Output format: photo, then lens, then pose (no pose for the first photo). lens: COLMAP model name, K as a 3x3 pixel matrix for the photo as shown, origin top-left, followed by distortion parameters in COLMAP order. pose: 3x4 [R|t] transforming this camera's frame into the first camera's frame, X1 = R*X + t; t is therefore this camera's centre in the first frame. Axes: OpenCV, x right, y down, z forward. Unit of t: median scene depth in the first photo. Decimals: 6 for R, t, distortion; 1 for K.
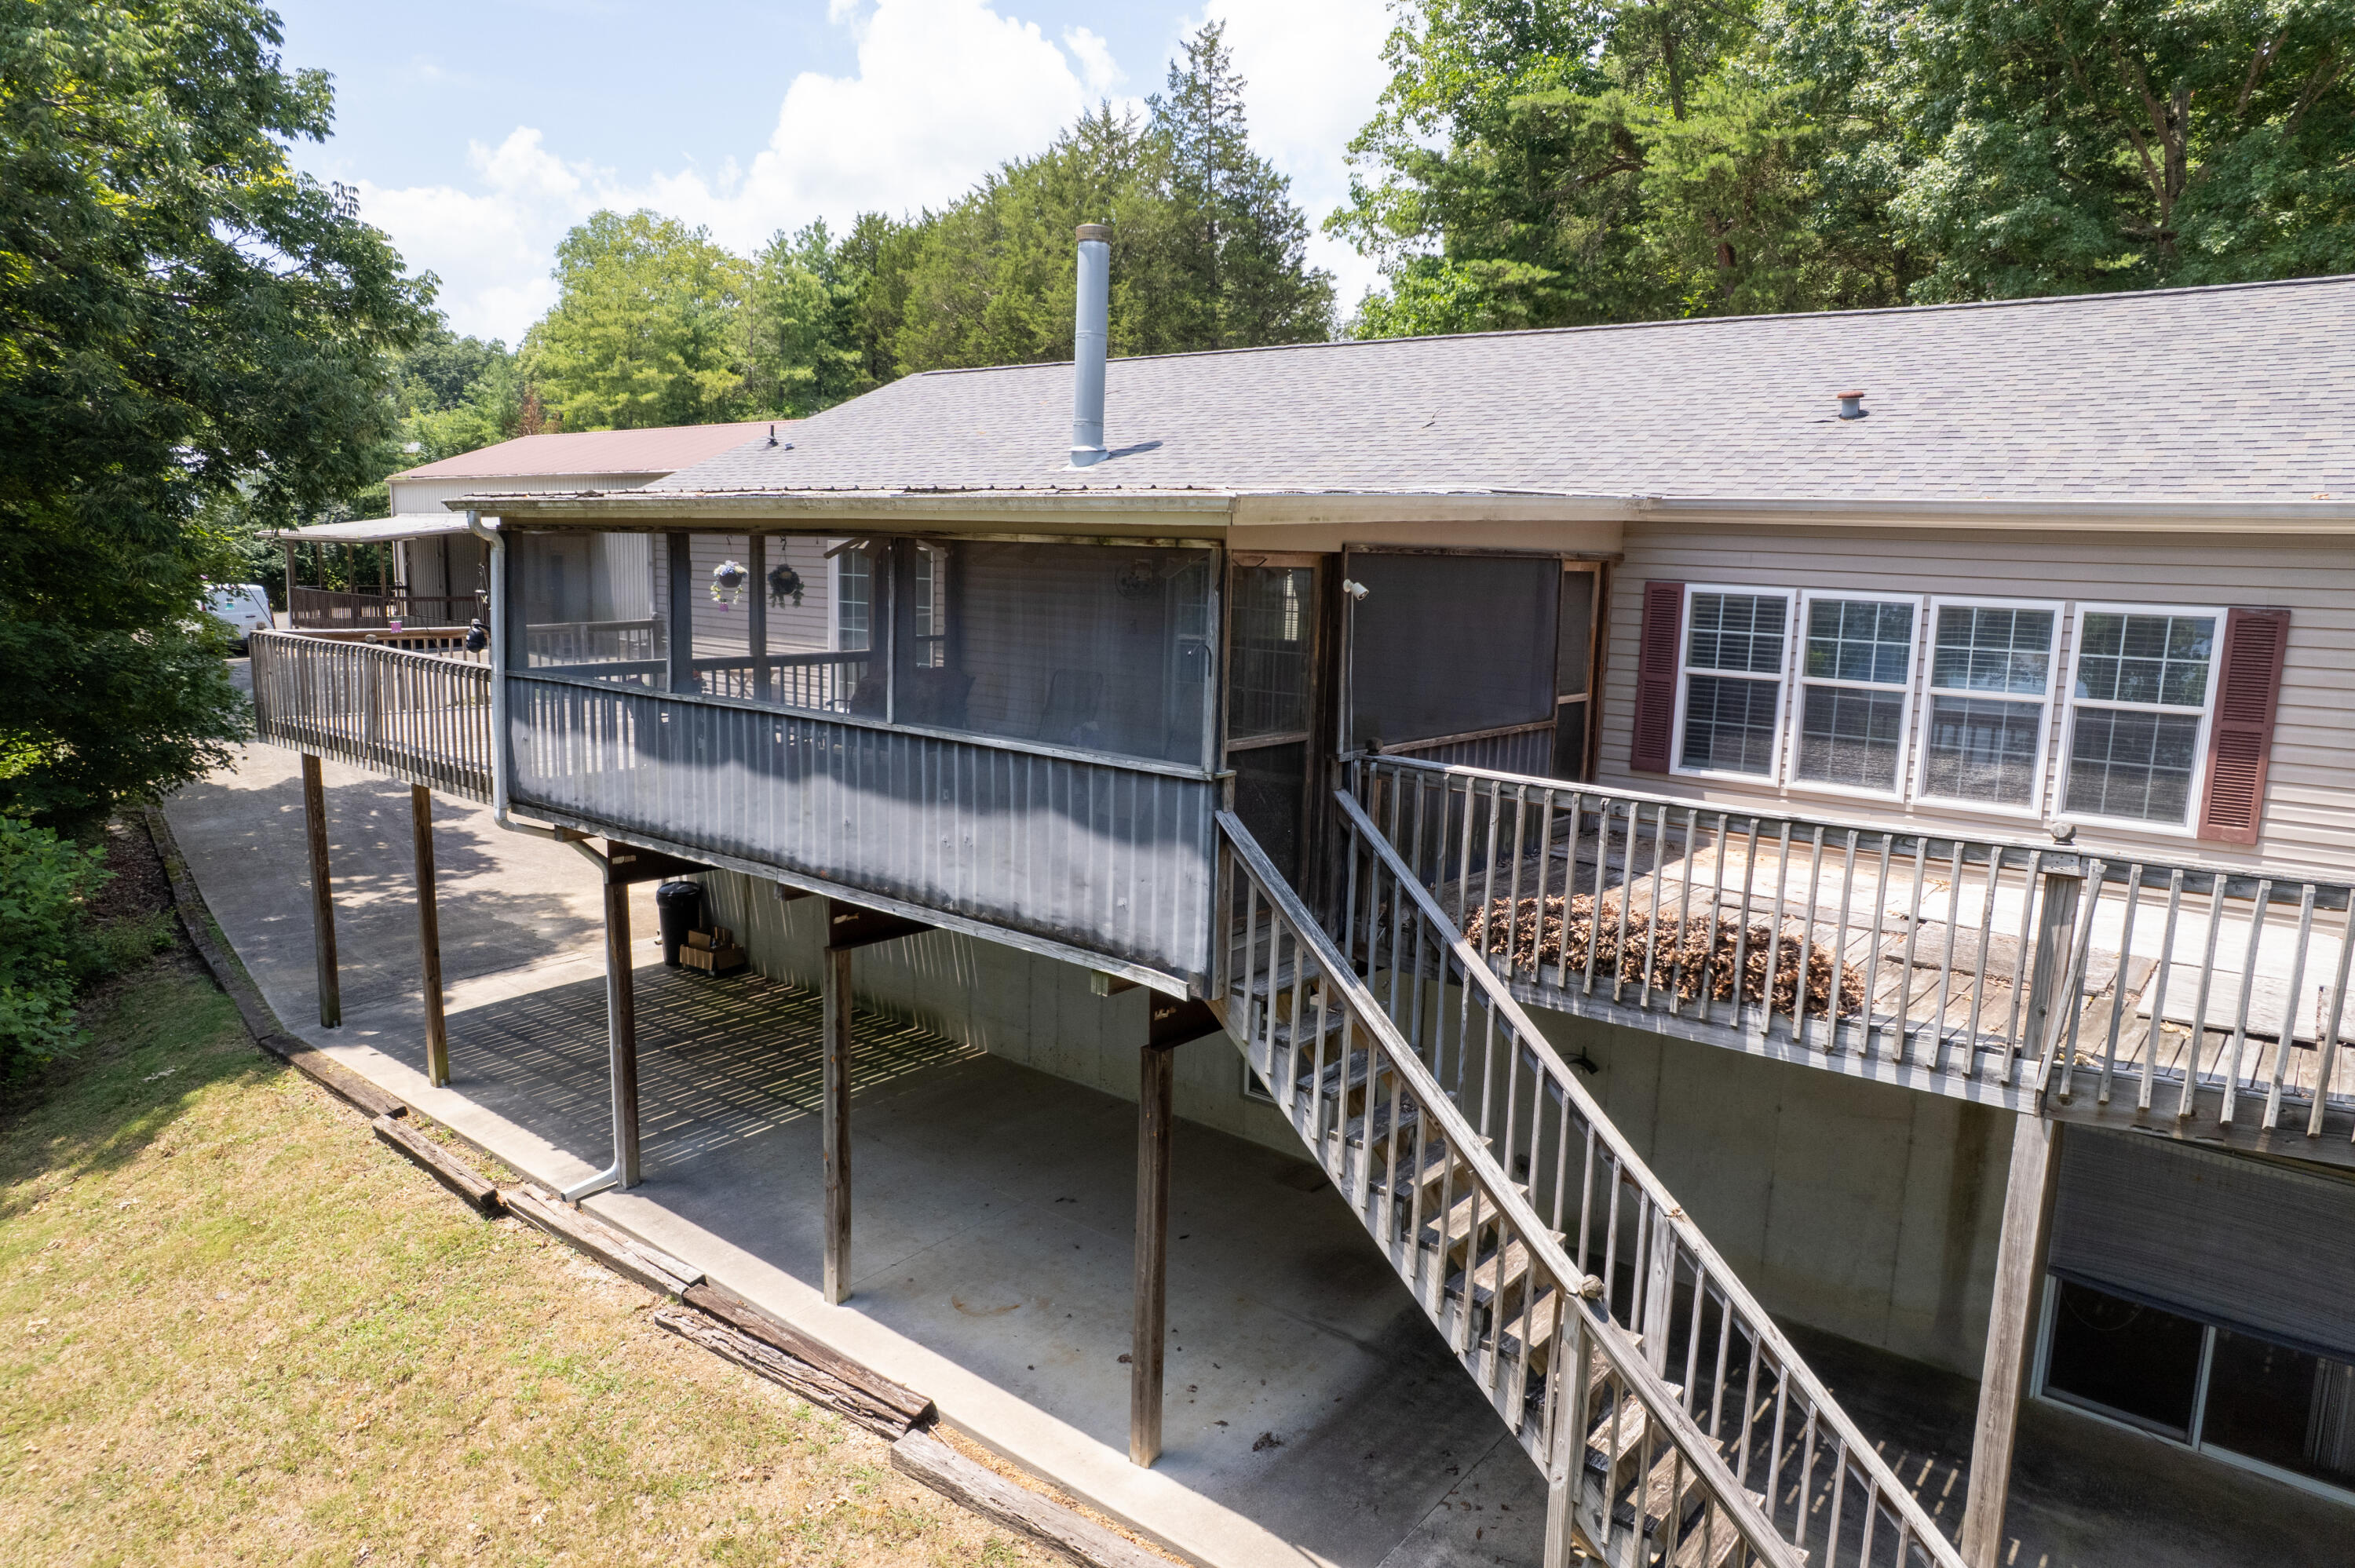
lens RADIAL K [[1502.8, 0, 1188.9], [0, 1502.8, 785.6], [0, 0, 1]] dist [-0.069211, 0.050547]
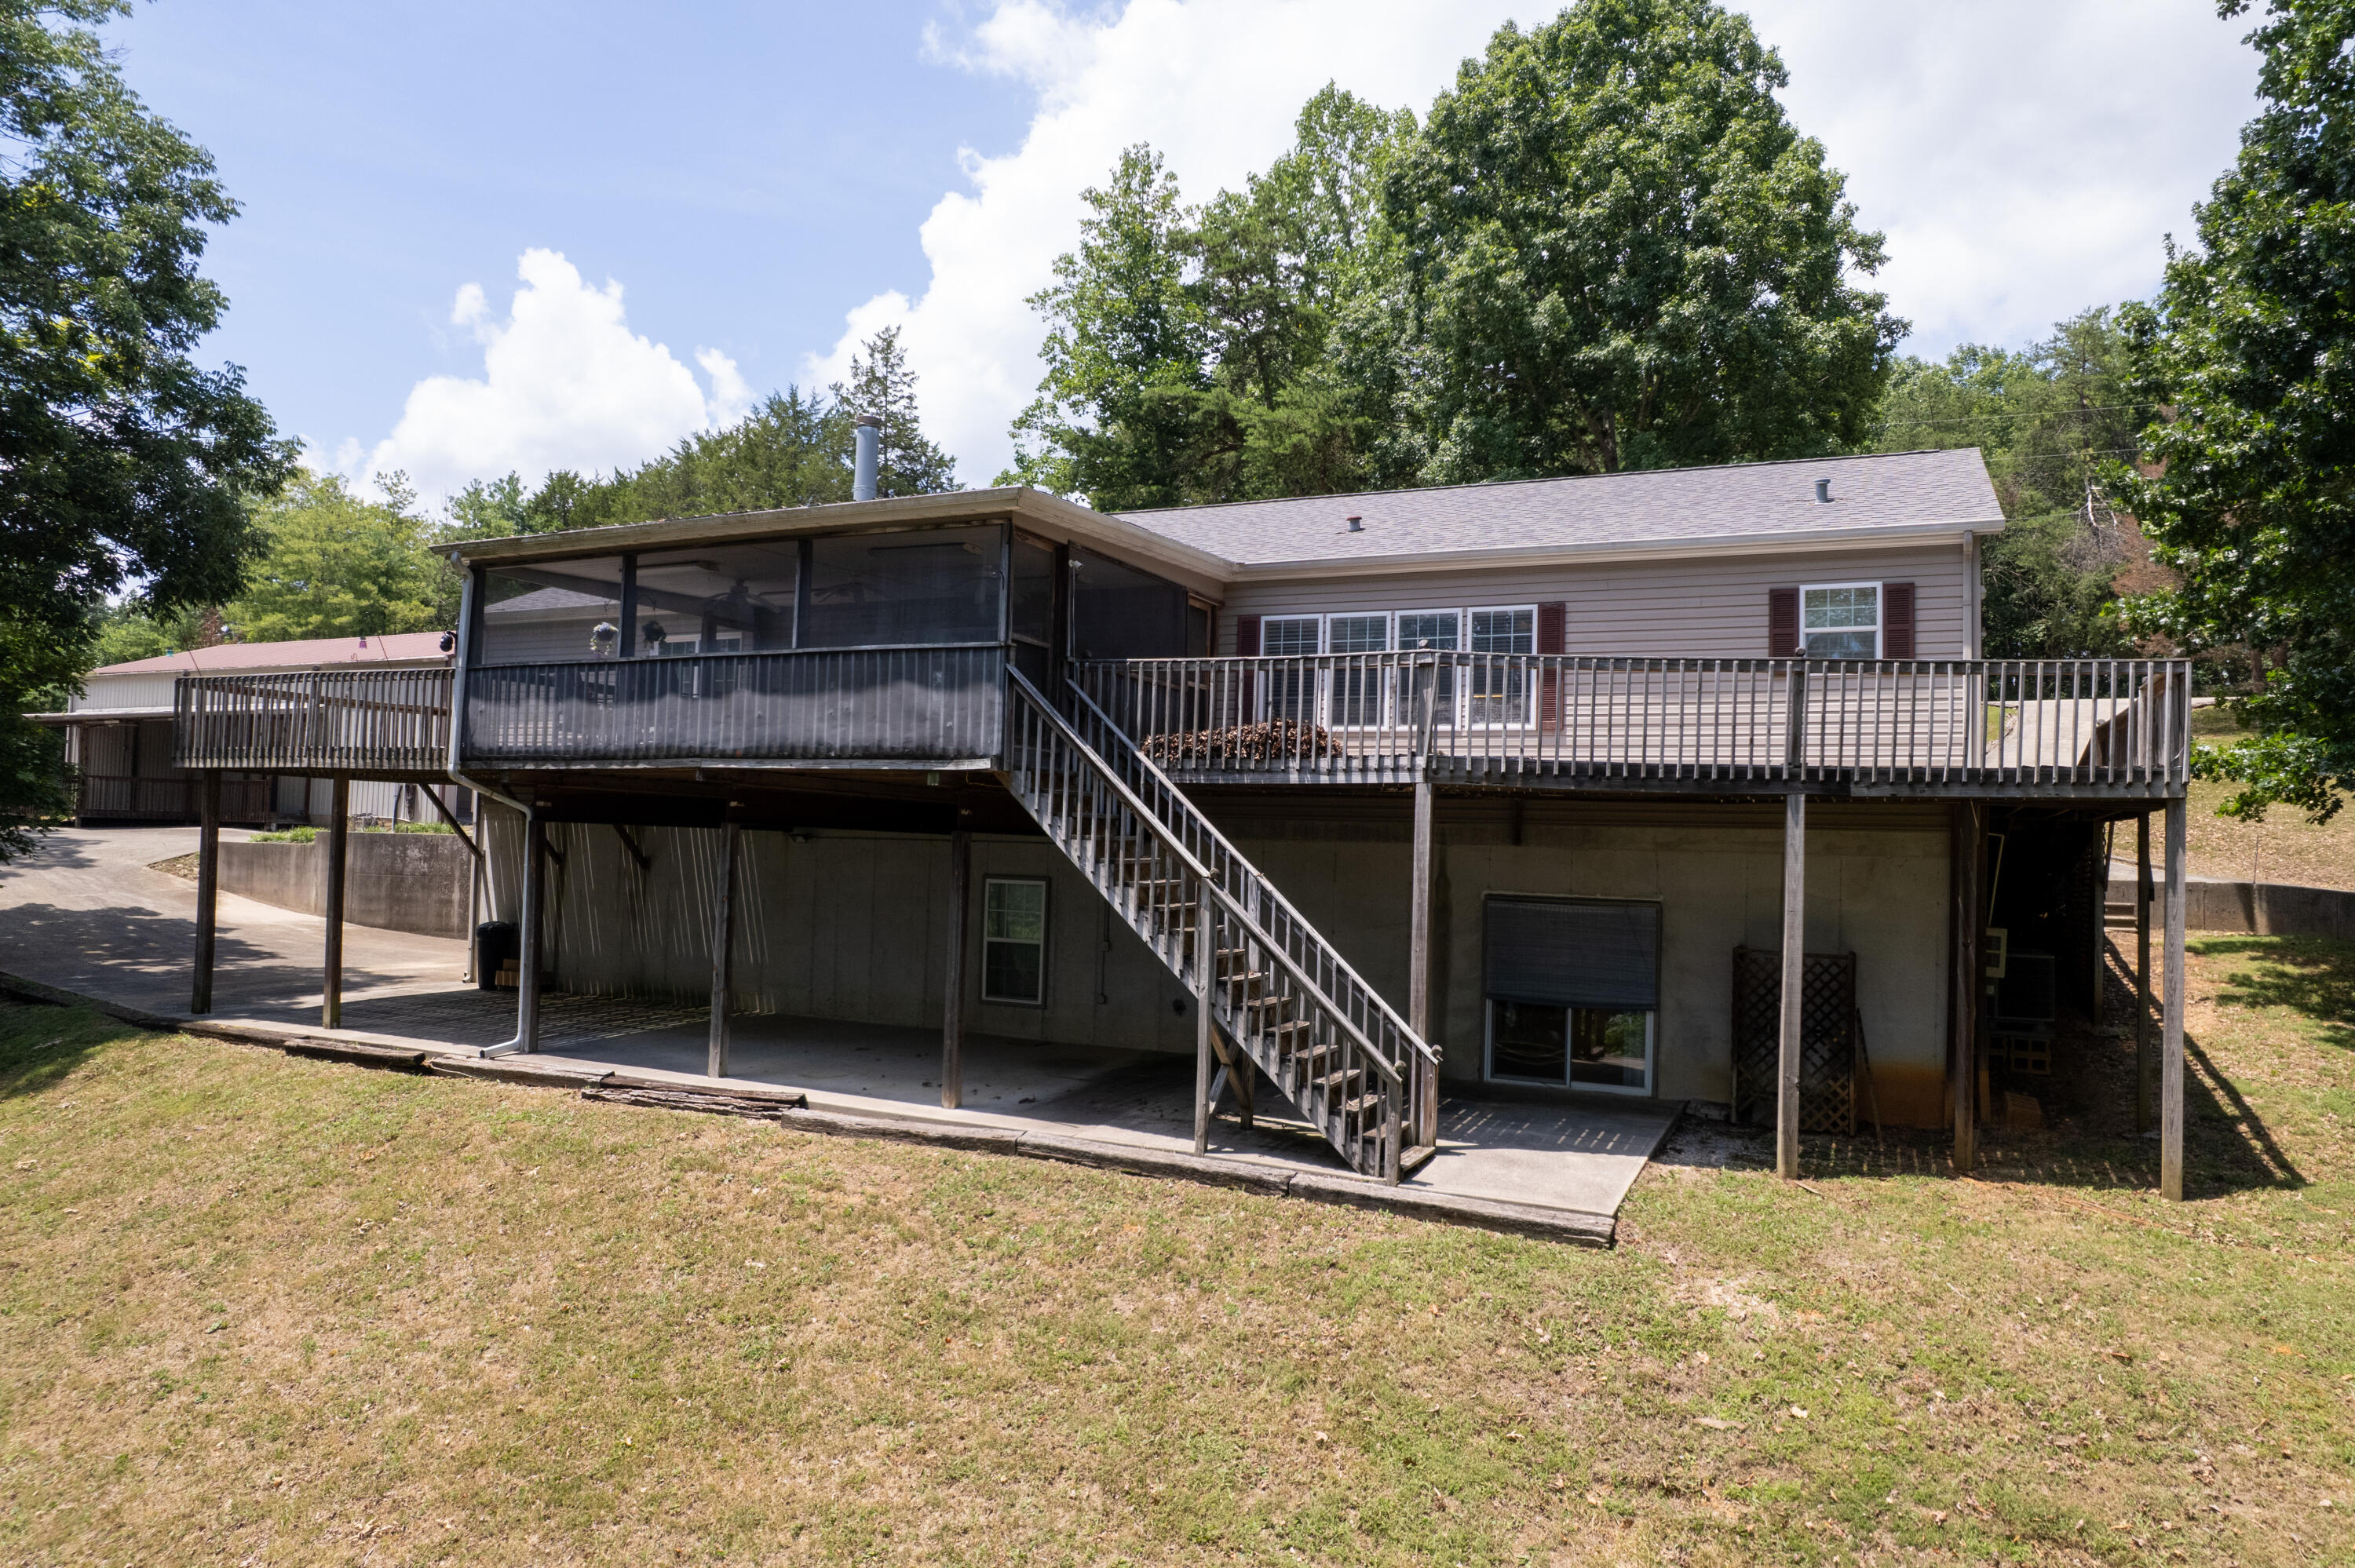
lens RADIAL K [[1501.7, 0, 1183.8], [0, 1501.7, 791.8], [0, 0, 1]] dist [-0.074902, 0.075456]
pose [[0.972751, 0.008750, 0.231685, -0.032159], [0.035582, 0.981816, -0.186473, 0.086394], [-0.229104, 0.189635, 0.954751, -0.127222]]
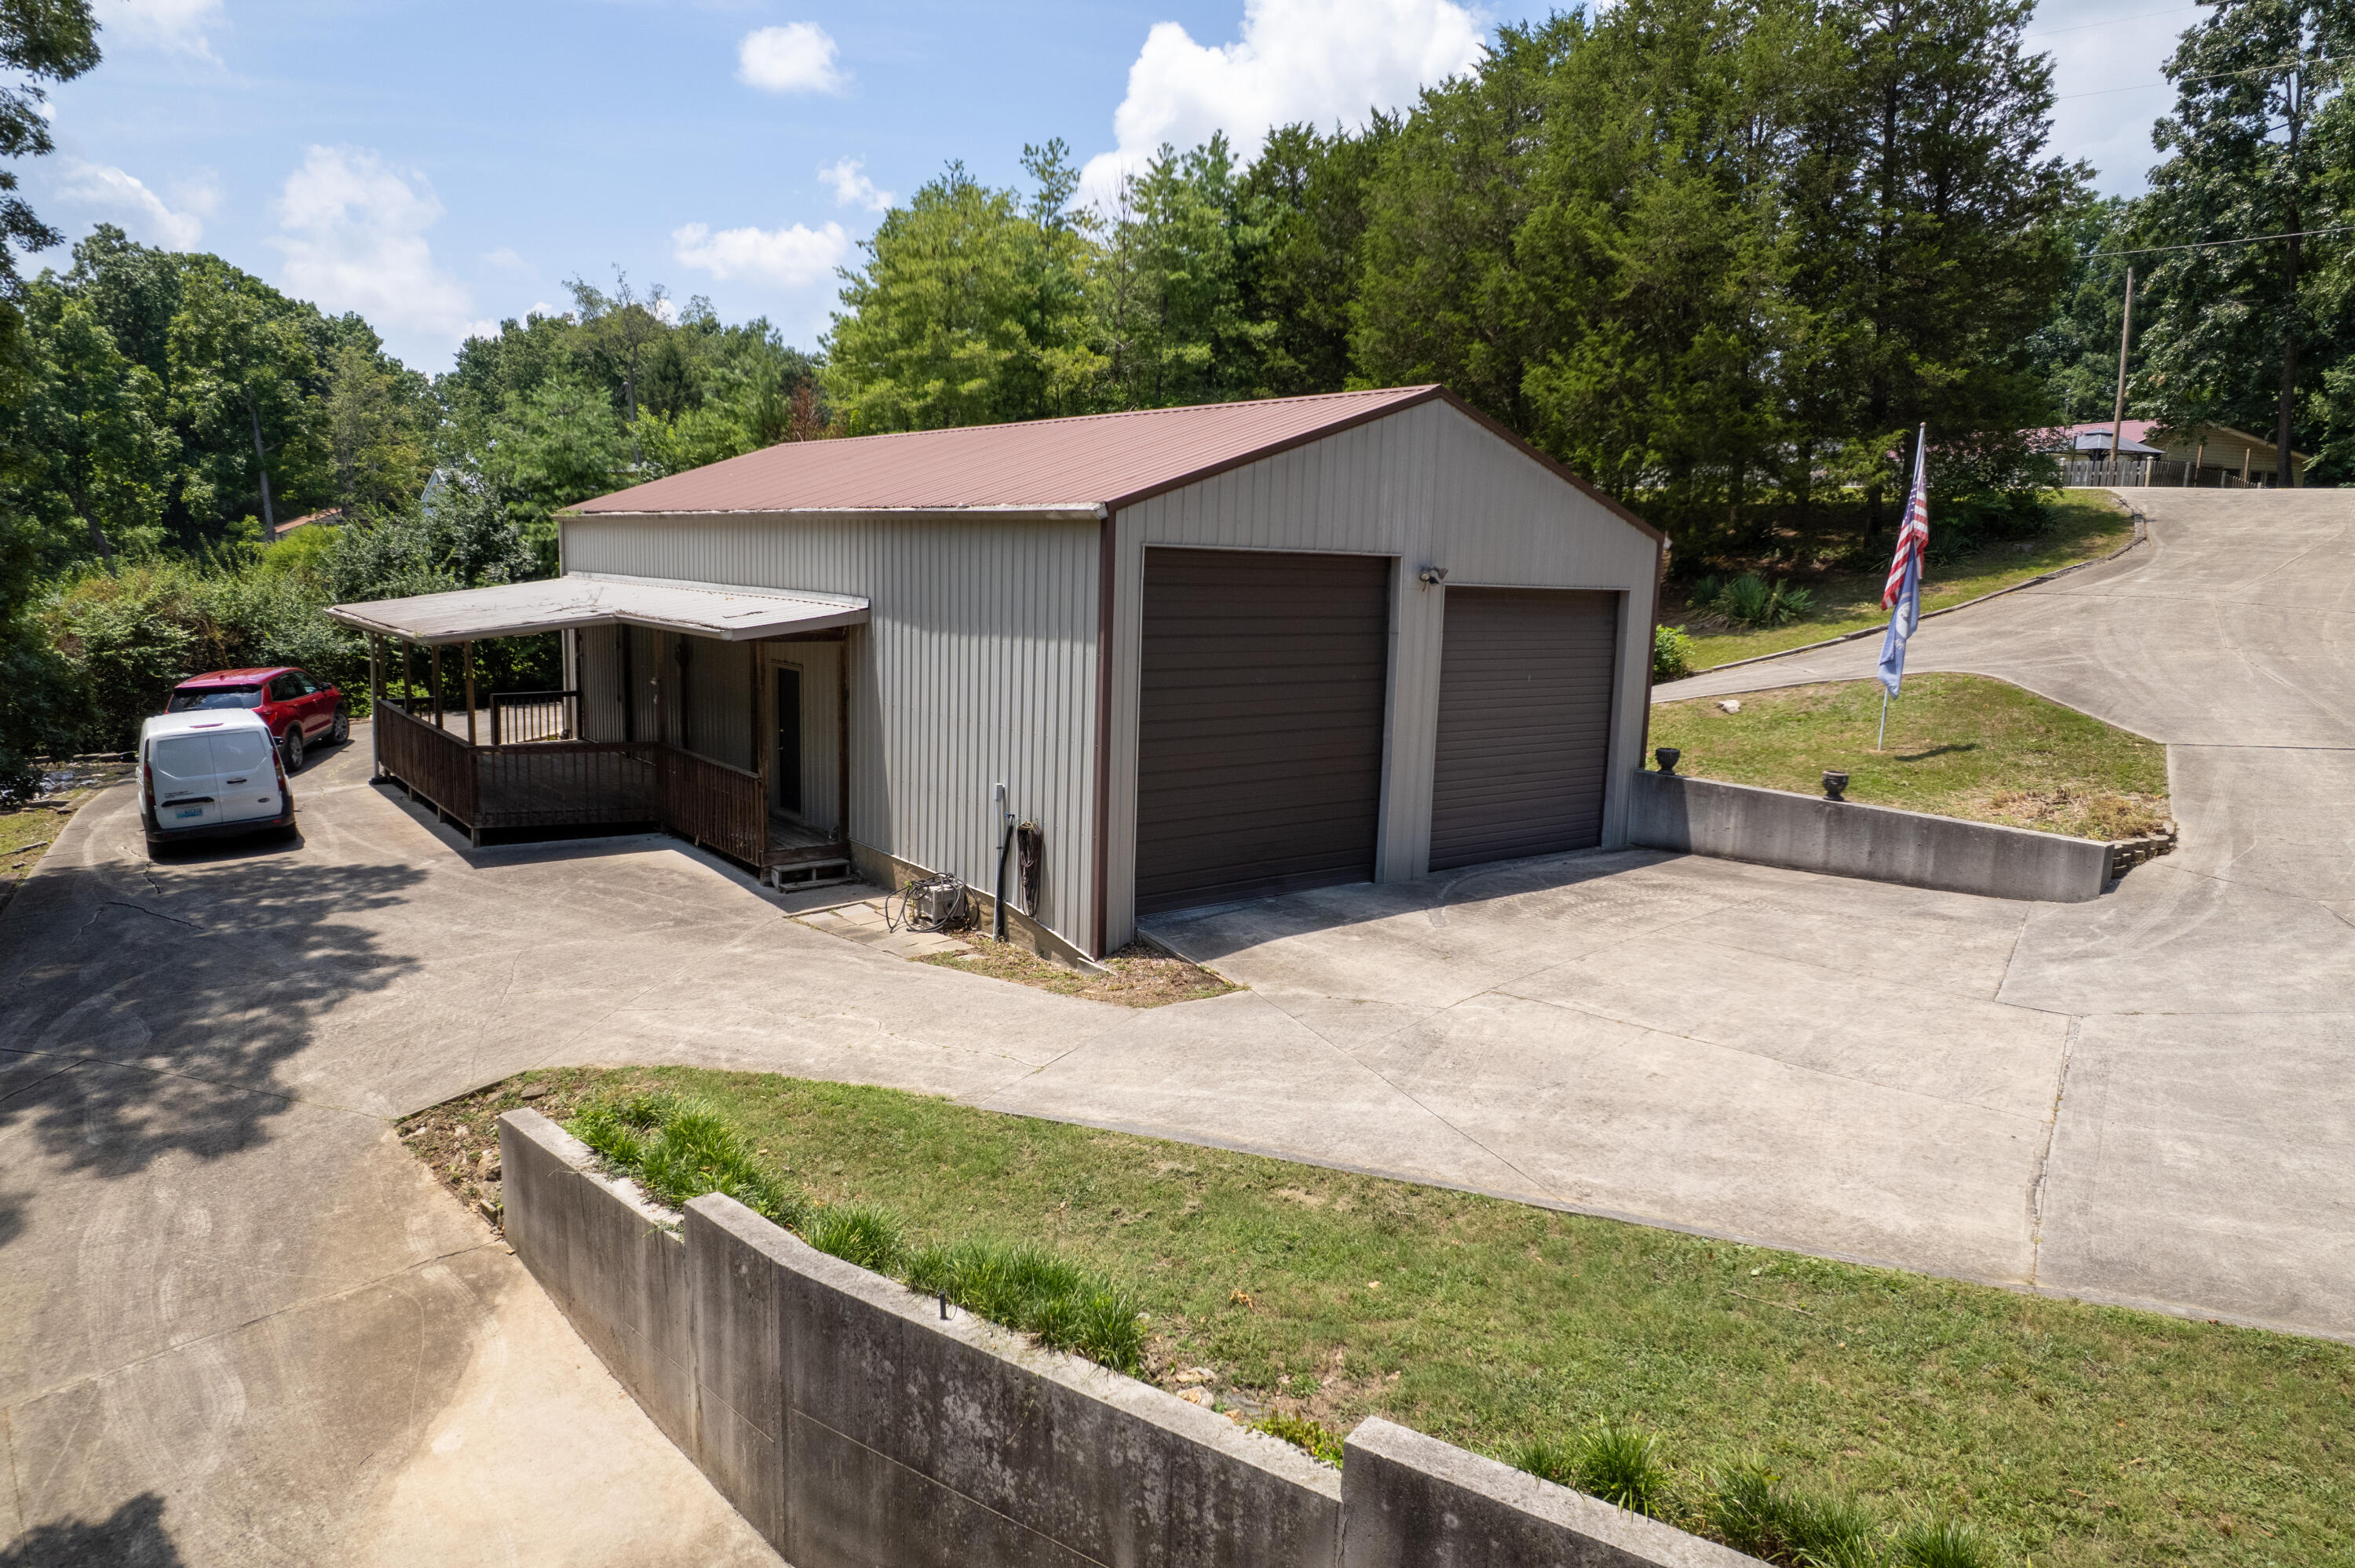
lens RADIAL K [[1494.0, 0, 1188.7], [0, 1494.0, 790.3], [0, 0, 1]] dist [-0.052969, 0.048433]
pose [[0.980454, 0.036045, -0.193421, -0.165201], [-0.037909, 0.999263, -0.005947, -0.100296], [0.193064, 0.013163, 0.981098, 0.454348]]
